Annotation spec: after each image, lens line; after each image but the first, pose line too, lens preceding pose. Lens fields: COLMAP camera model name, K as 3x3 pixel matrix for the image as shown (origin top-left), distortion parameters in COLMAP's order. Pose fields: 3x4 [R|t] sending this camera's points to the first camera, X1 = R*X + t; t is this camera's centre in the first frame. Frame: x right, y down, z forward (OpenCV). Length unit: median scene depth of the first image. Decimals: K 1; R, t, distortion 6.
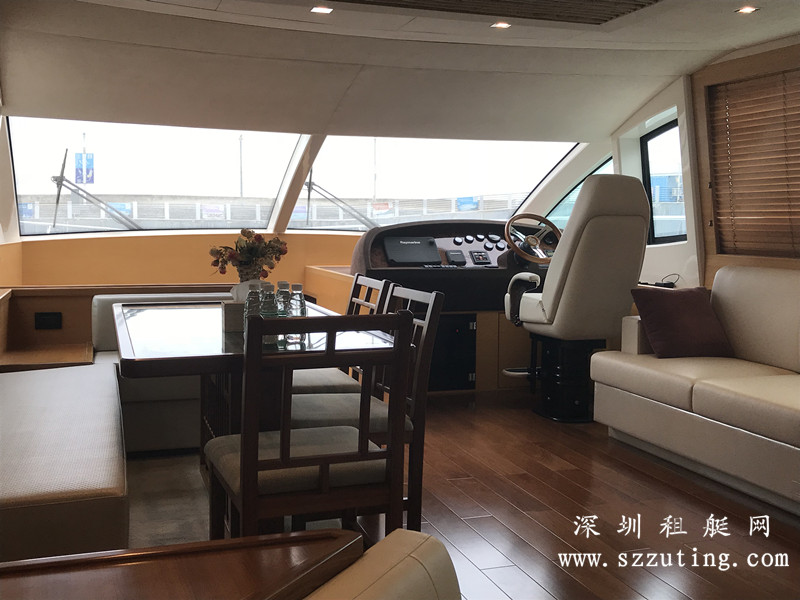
lens RADIAL K [[884.6, 0, 400.0], [0, 884.6, 300.0], [0, 0, 1]] dist [0.128193, 0.006062]
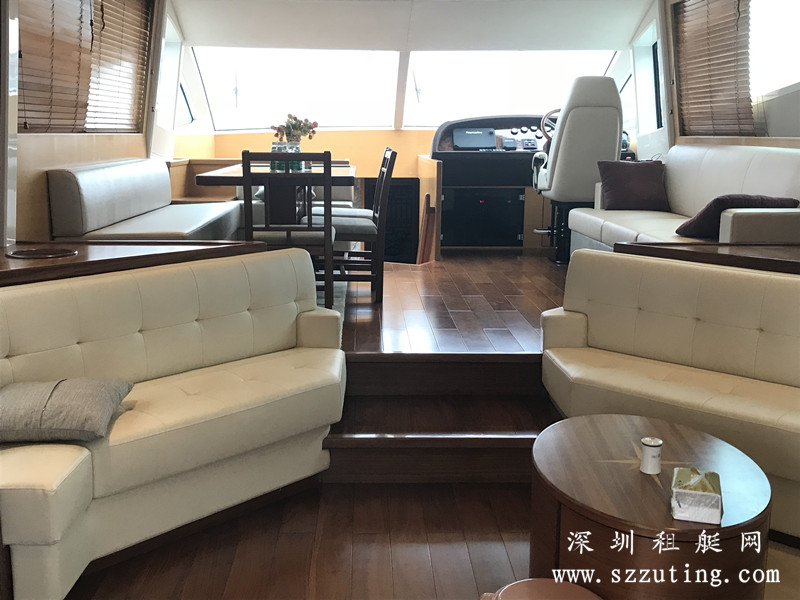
lens RADIAL K [[897.7, 0, 400.0], [0, 897.7, 300.0], [0, 0, 1]] dist [0.094805, -0.006351]
pose [[0.961051, 0.045007, -0.272683, 0.291651], [-0.019936, 0.995370, 0.094026, 0.061160], [0.275652, -0.084927, 0.957498, -0.346604]]
